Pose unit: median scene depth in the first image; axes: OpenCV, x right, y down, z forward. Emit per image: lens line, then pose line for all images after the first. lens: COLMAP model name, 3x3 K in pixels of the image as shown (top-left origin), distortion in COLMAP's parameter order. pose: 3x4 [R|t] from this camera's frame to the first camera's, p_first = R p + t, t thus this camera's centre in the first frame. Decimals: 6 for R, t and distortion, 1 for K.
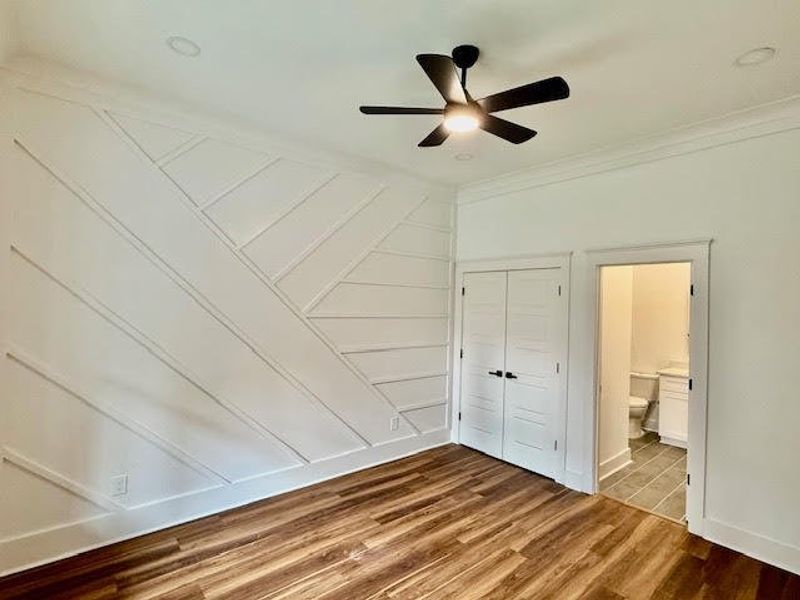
lens RADIAL K [[393.7, 0, 401.7], [0, 393.7, 298.4], [0, 0, 1]] dist [0.000132, 0.001143]
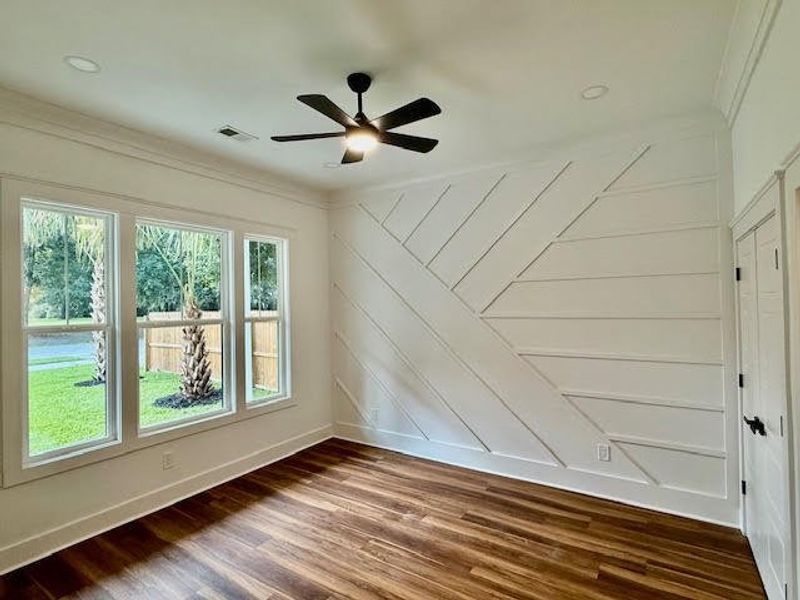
lens RADIAL K [[393.7, 0, 401.5], [0, 393.7, 302.8], [0, 0, 1]] dist [0.000132, 0.001143]
pose [[0.283890, -0.046129, -0.957747, 0.862874], [0.045532, 0.998364, -0.034589, 0.039952], [0.957775, -0.033789, 0.285526, 0.545928]]
